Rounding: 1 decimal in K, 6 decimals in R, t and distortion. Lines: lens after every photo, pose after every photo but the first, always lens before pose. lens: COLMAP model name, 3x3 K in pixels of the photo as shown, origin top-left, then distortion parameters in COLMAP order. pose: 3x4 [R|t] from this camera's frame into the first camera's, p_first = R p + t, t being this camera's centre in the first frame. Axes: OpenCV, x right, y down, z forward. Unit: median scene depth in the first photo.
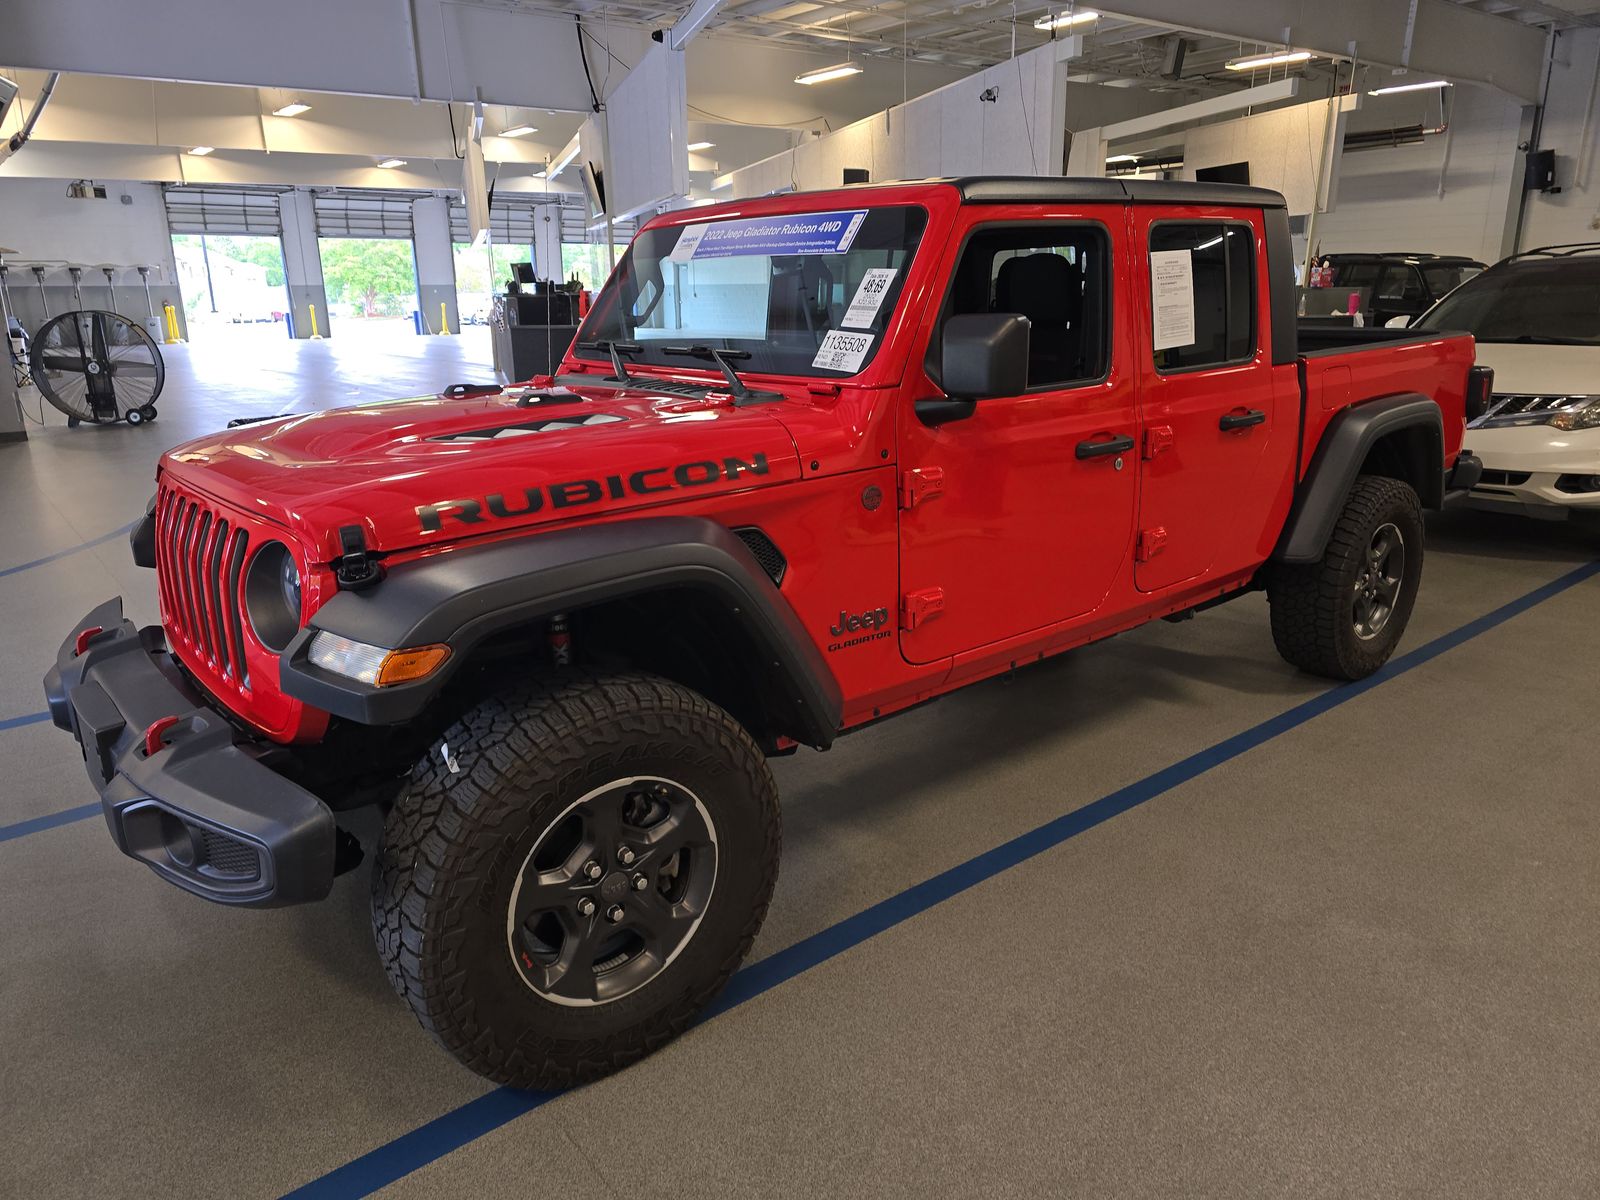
lens RADIAL K [[1060.2, 0, 800.0], [0, 1060.2, 600.0], [0, 0, 1]] dist [0.004186, 0.000472]
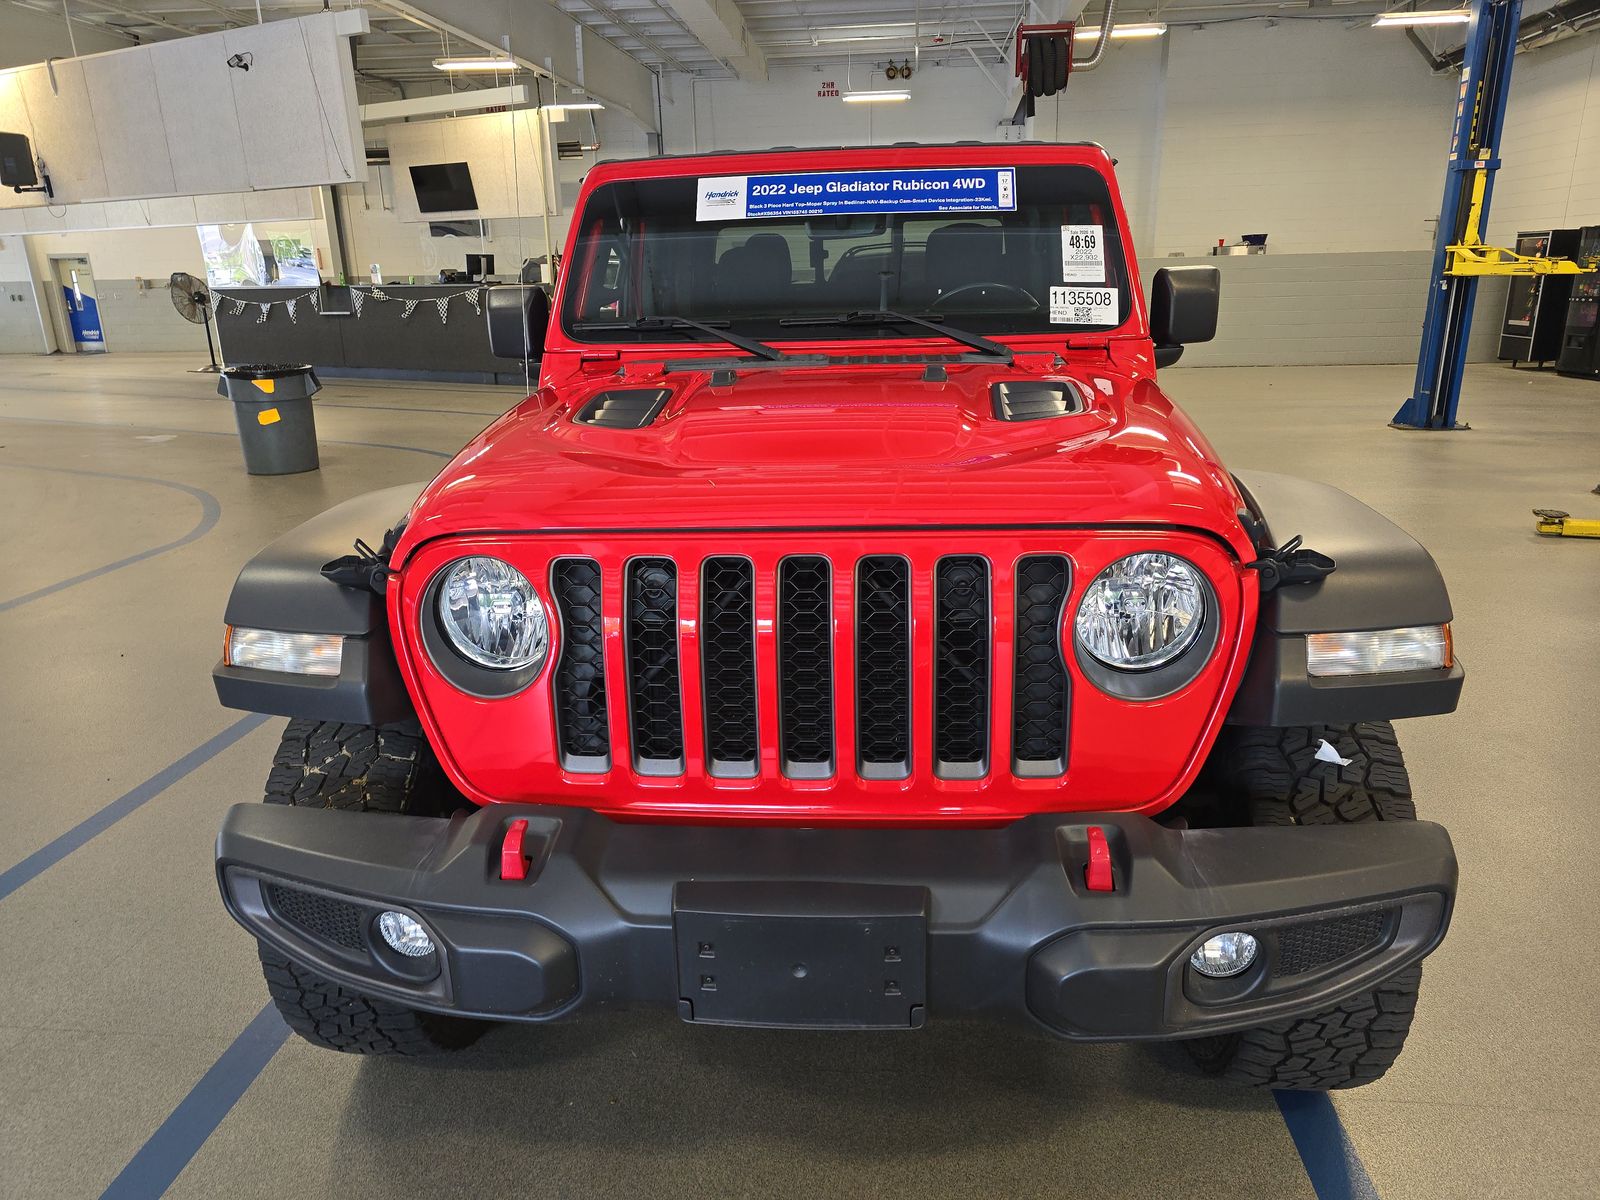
lens RADIAL K [[1060.2, 0, 800.0], [0, 1060.2, 600.0], [0, 0, 1]] dist [0.004186, 0.000472]
pose [[0.674825, -0.221581, 0.703926, -0.208697], [0.226154, 0.970058, 0.088549, -0.025481], [-0.702471, 0.099441, 0.704732, 0.114003]]
